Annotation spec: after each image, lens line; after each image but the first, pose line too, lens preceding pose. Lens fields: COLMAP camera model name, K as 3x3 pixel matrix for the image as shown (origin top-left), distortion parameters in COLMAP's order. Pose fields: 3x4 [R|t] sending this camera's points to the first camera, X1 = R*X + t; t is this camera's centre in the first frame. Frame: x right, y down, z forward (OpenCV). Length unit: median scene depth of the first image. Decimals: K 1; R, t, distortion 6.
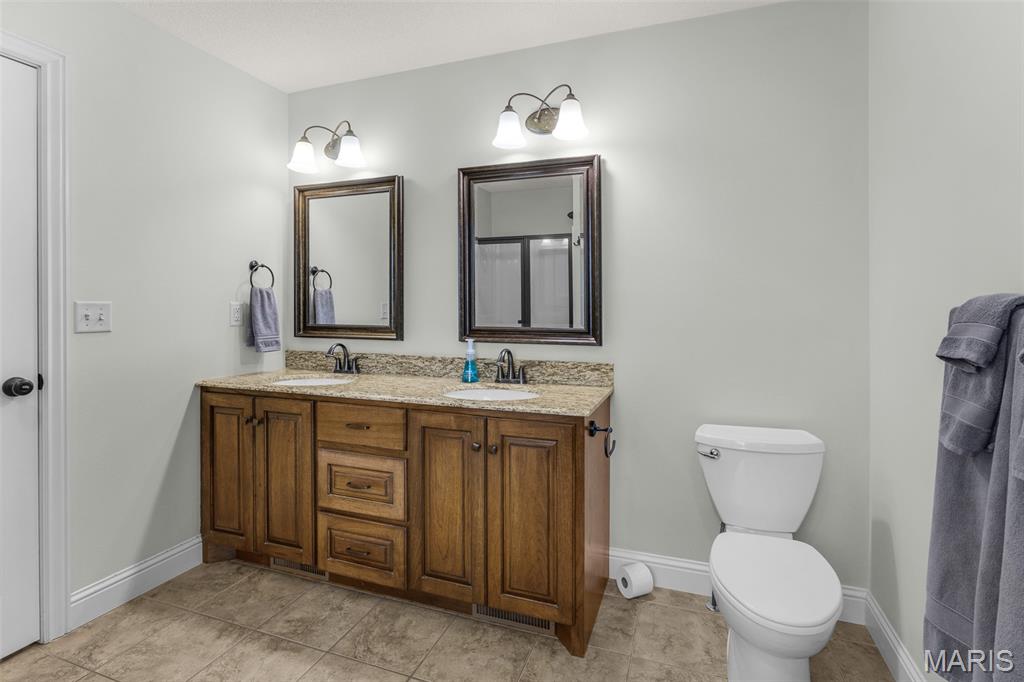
lens RADIAL K [[486.2, 0, 520.9], [0, 486.2, 309.0], [0, 0, 1]] dist [-0.001866, -0.000041]
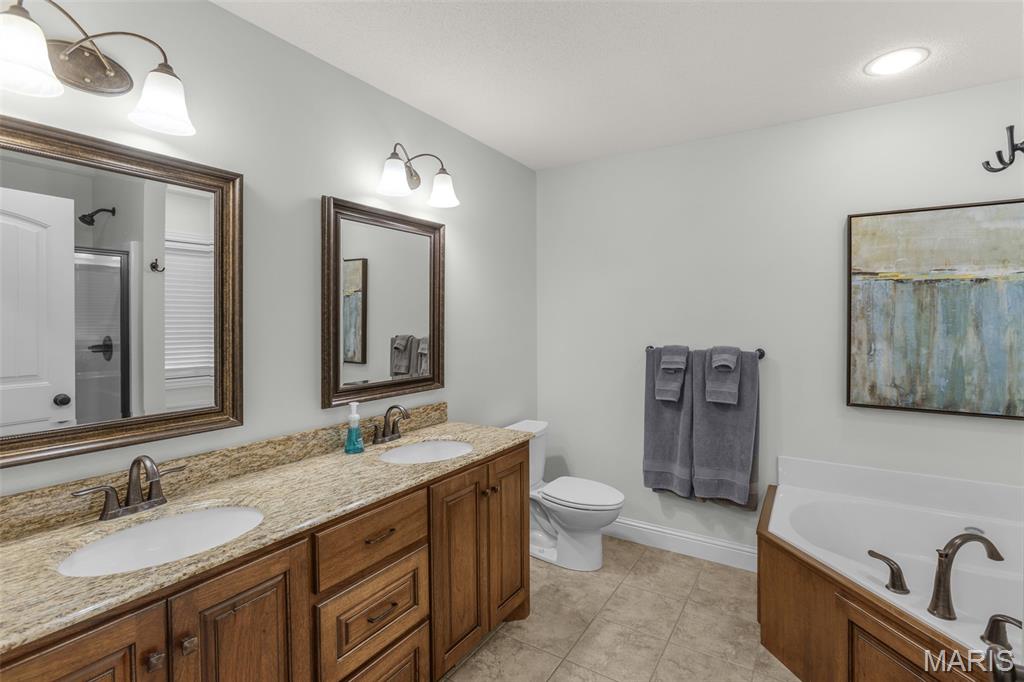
lens RADIAL K [[486.2, 0, 515.9], [0, 486.2, 321.5], [0, 0, 1]] dist [-0.001866, -0.000041]
pose [[0.218624, -0.005651, 0.975793, -0.858283], [0.004635, 0.999978, 0.004752, -0.081558], [-0.975798, 0.003484, 0.218645, 0.519539]]
